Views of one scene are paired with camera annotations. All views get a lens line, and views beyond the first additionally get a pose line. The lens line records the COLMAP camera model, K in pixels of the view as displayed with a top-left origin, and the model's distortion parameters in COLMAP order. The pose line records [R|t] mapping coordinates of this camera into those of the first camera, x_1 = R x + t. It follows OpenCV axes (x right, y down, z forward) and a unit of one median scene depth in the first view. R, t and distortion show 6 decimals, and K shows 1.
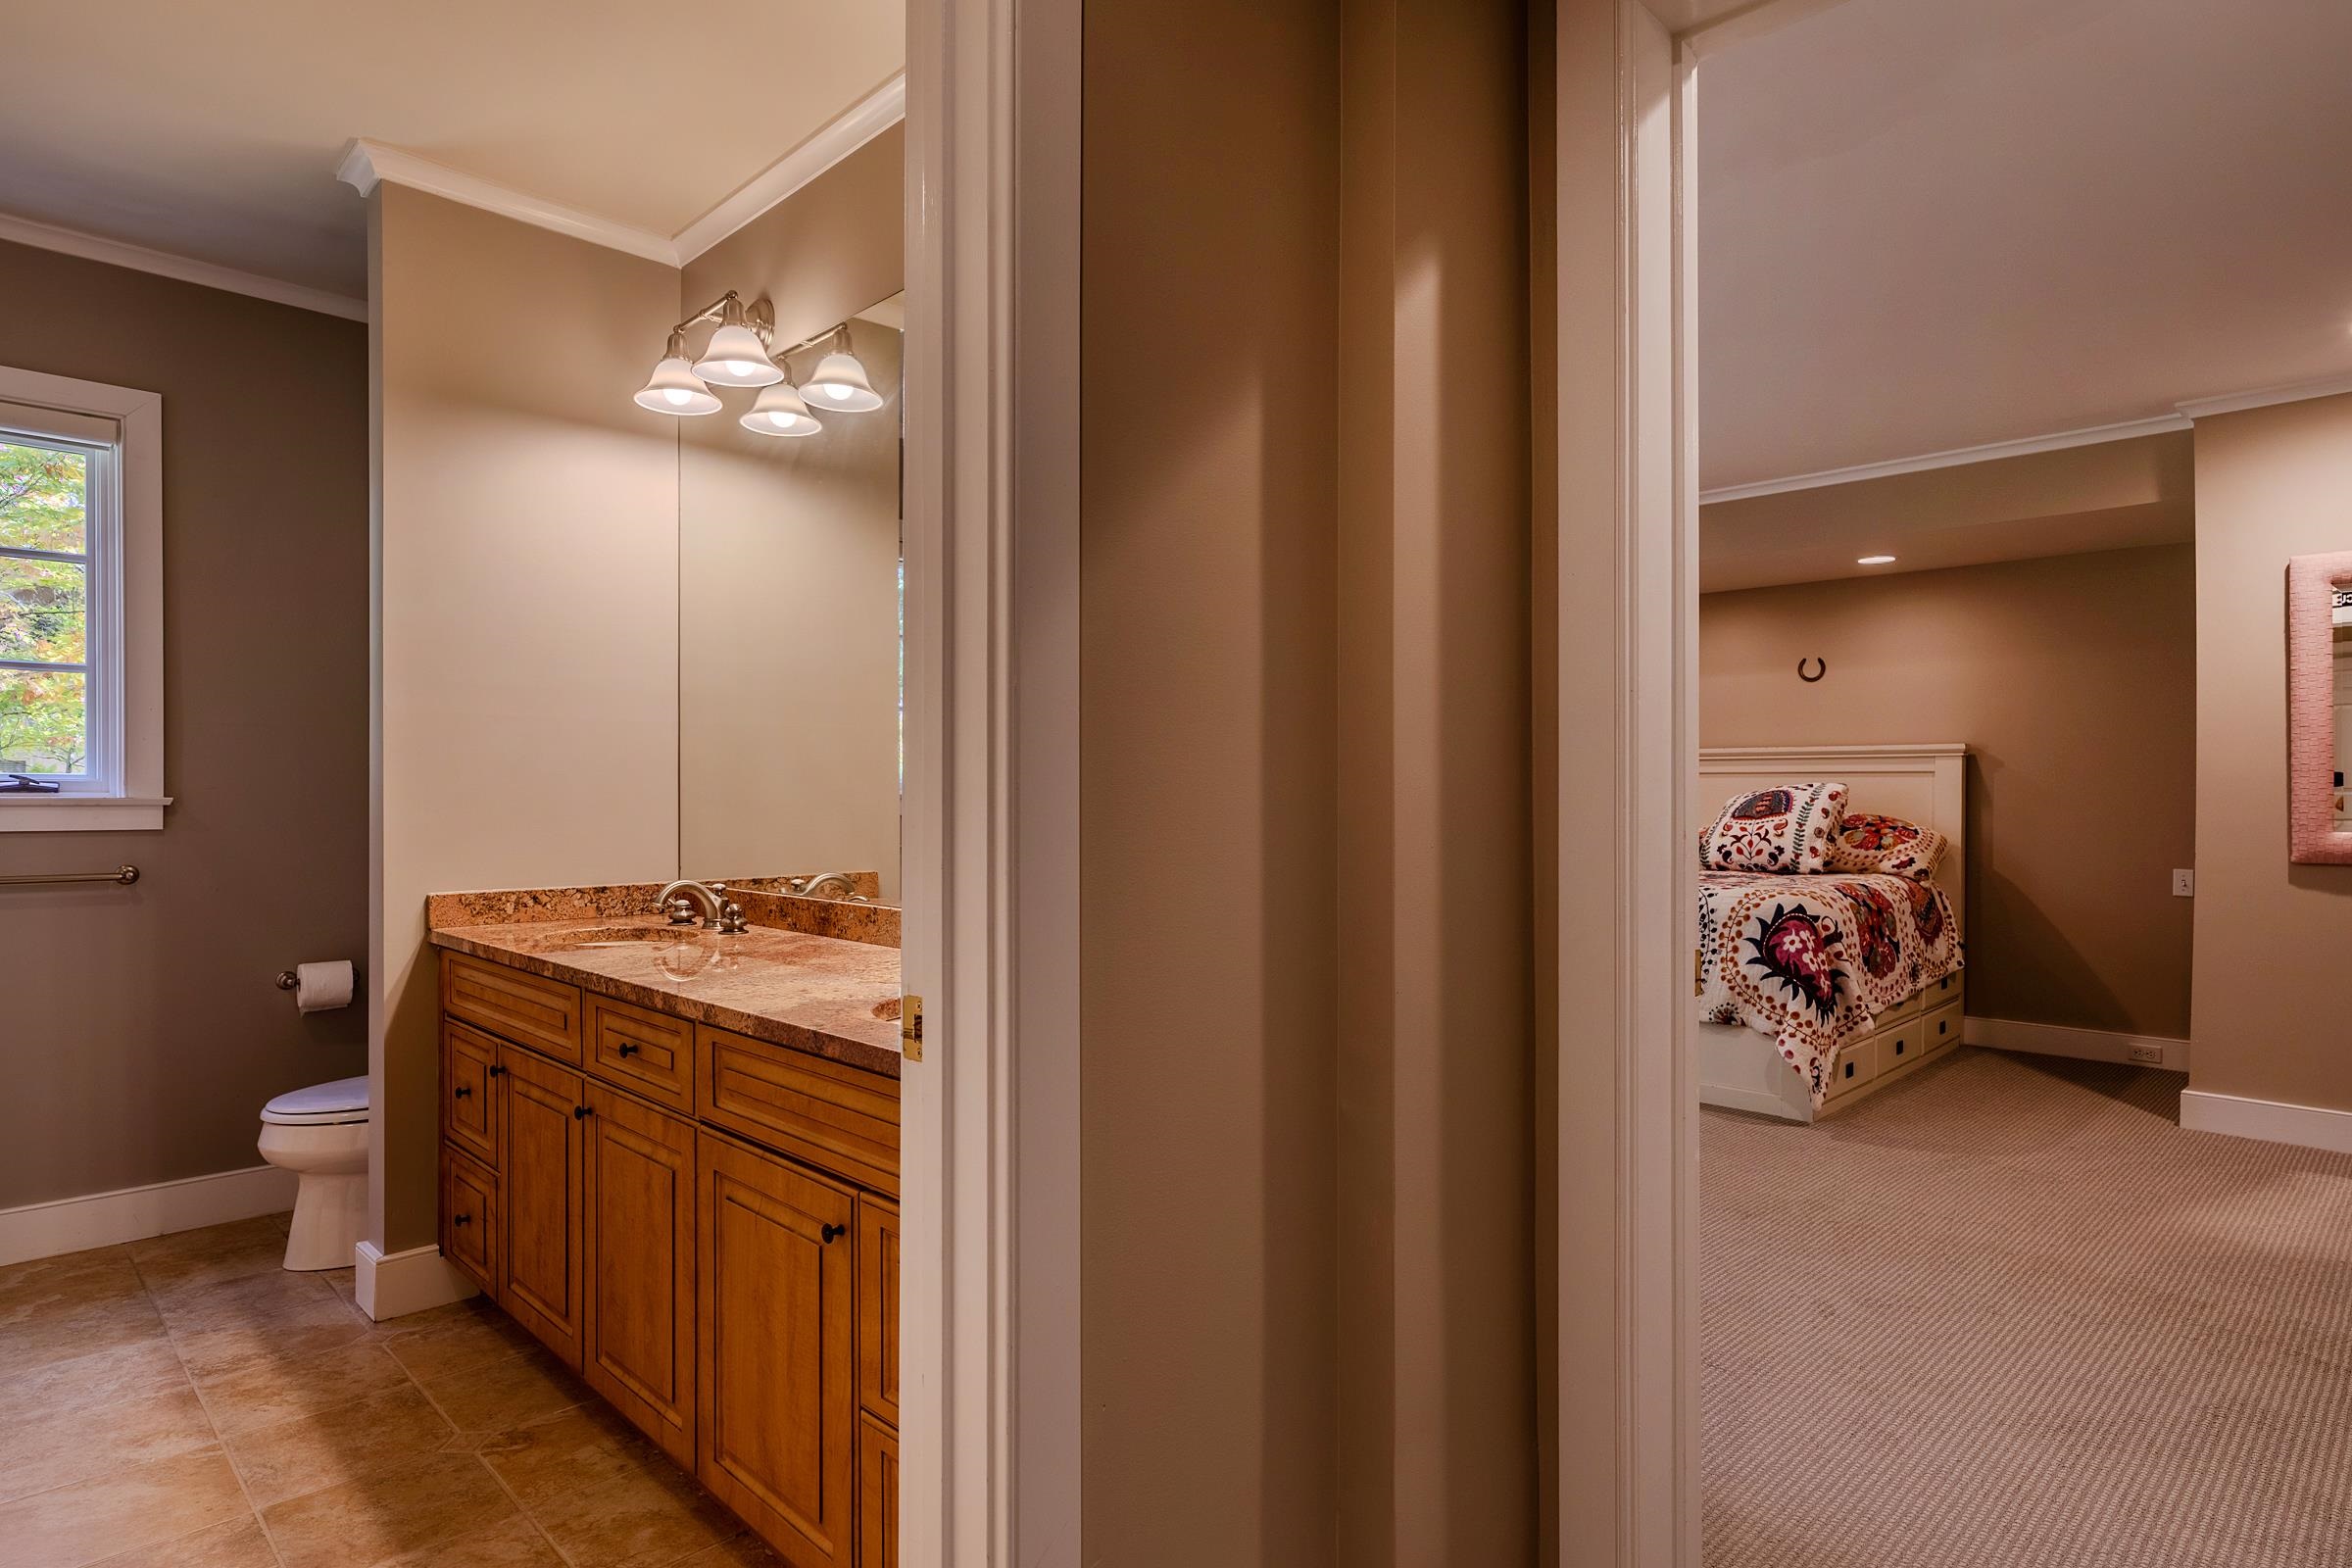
lens RADIAL K [[1279.4, 0, 1176.0], [0, 1279.4, 784.0], [0, 0, 1]] dist [0.001670, 0.001743]
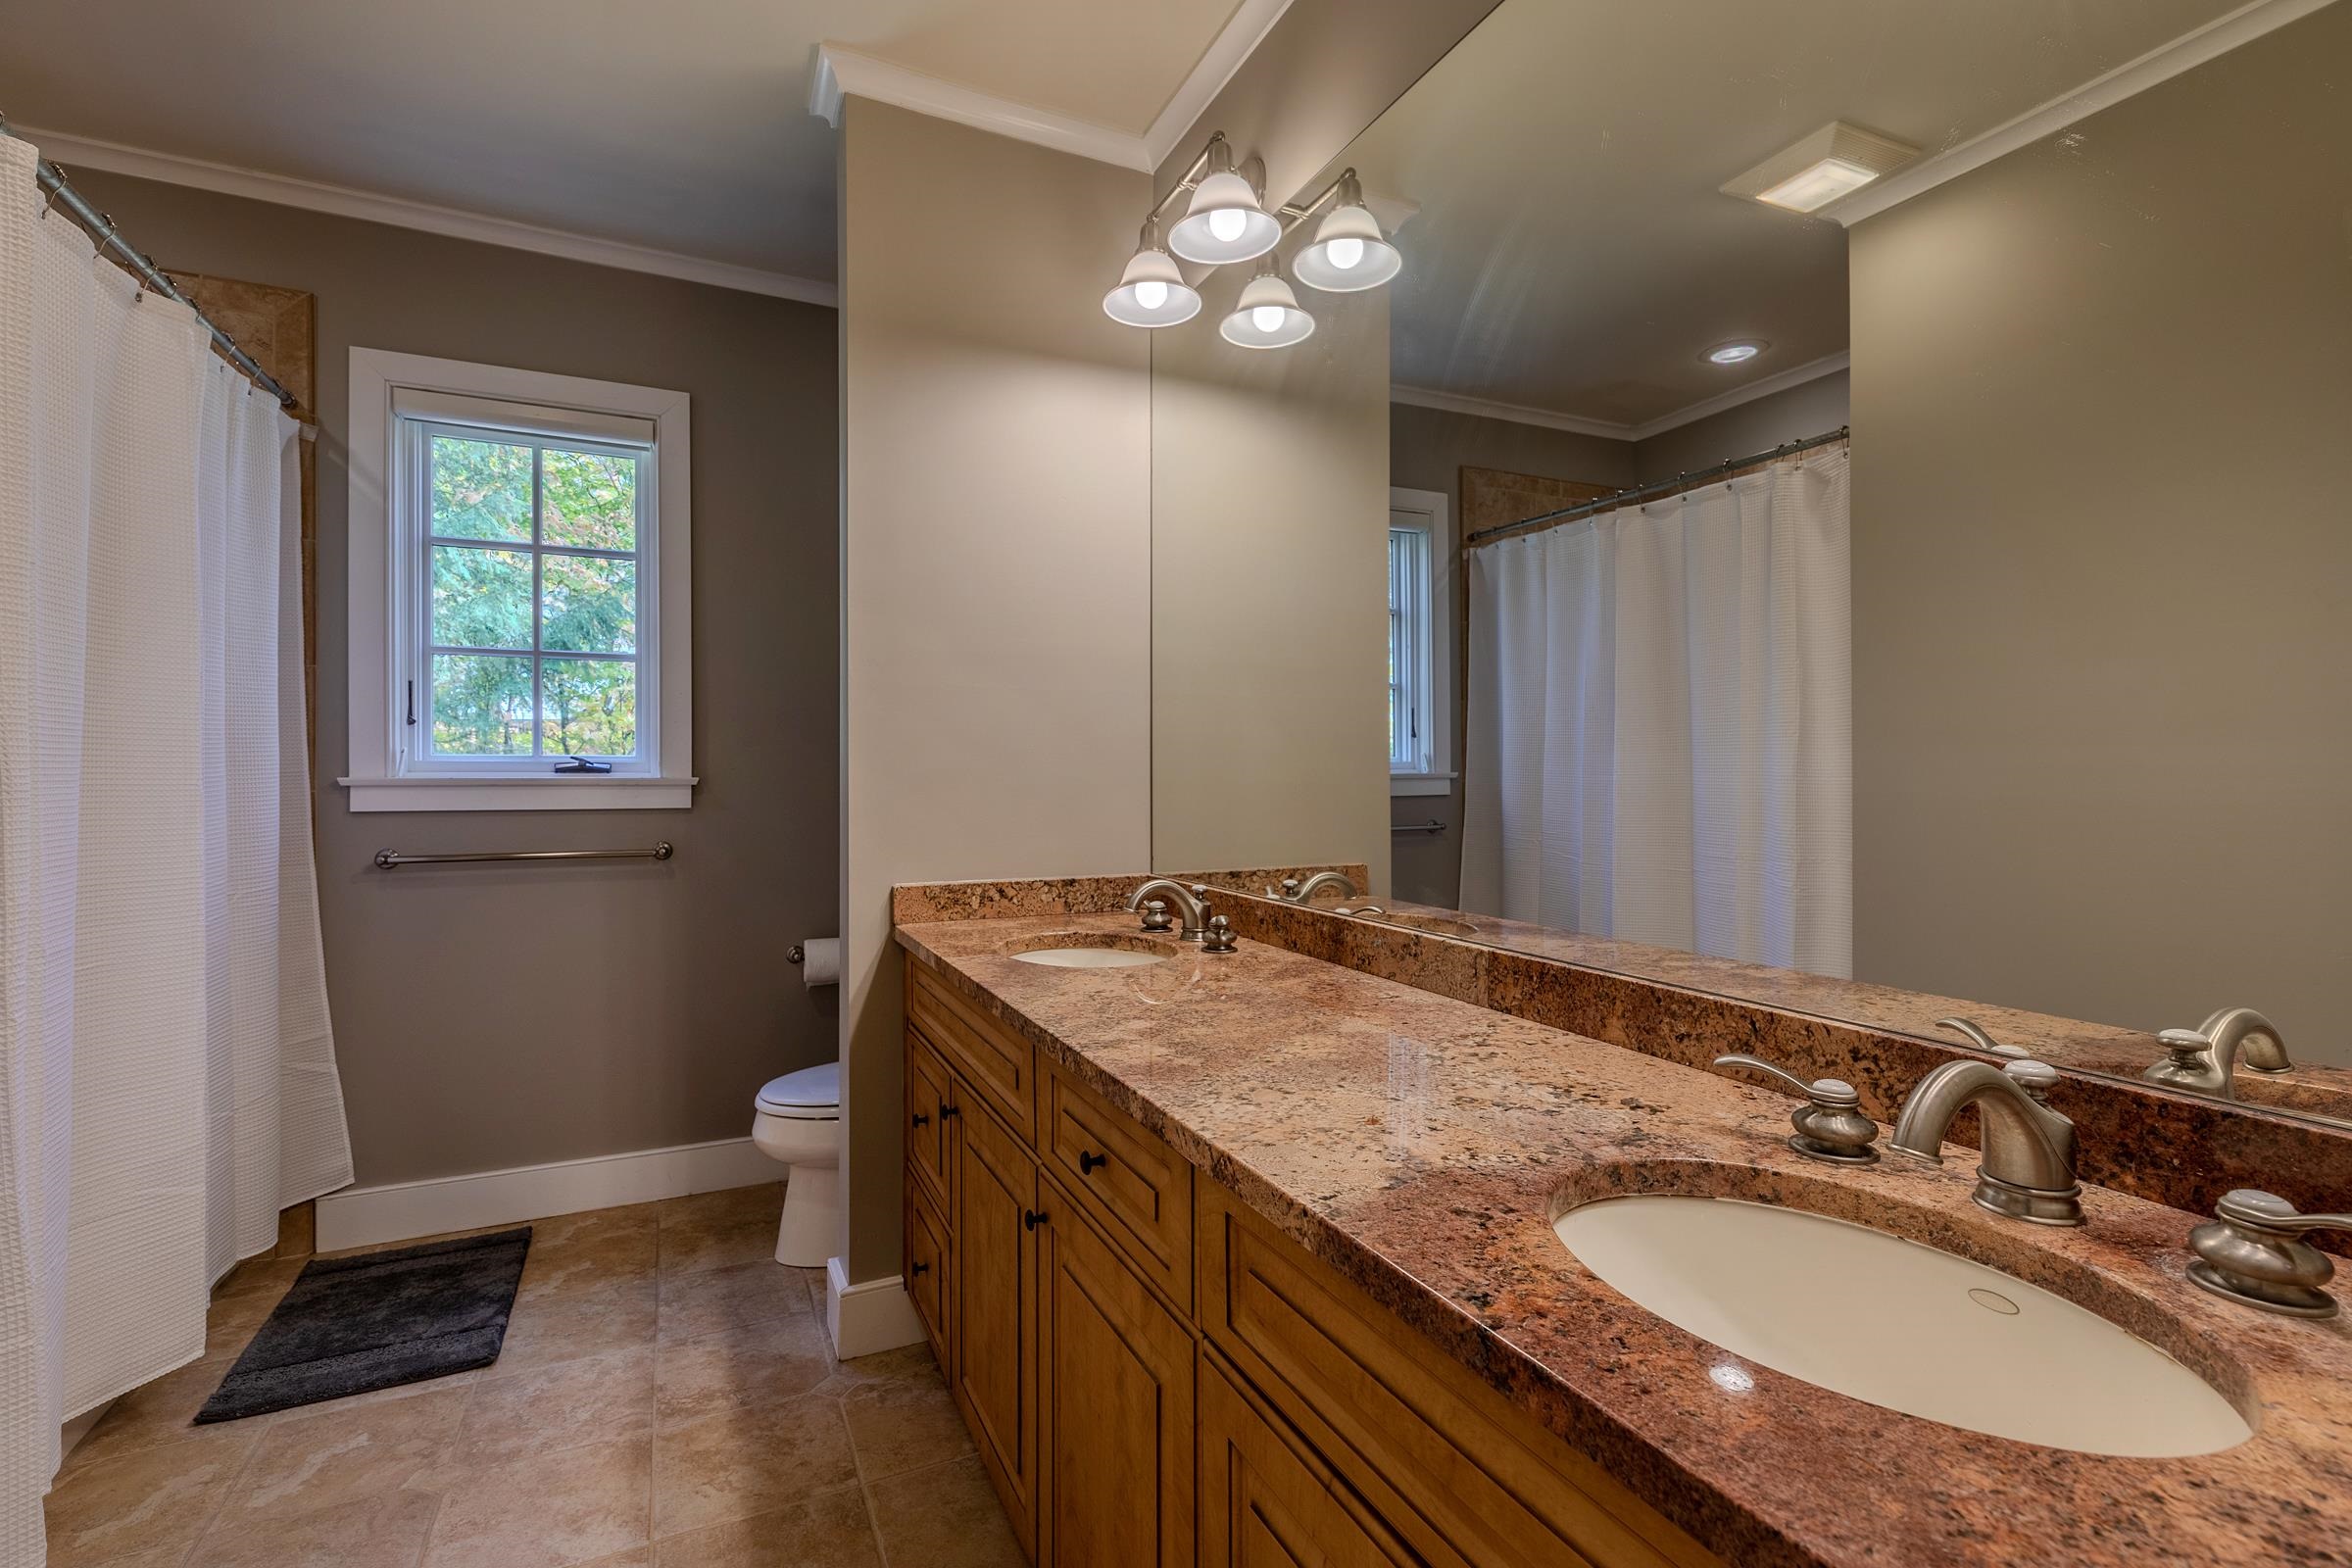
lens RADIAL K [[1065.8, 0, 1176.0], [0, 1065.8, 784.0], [0, 0, 1]] dist [0.000740, 0.000202]
pose [[0.943783, 0.003757, -0.330545, -0.146966], [0.001271, 0.999887, 0.014995, 0.003730], [0.330563, -0.014572, 0.943671, 0.355574]]
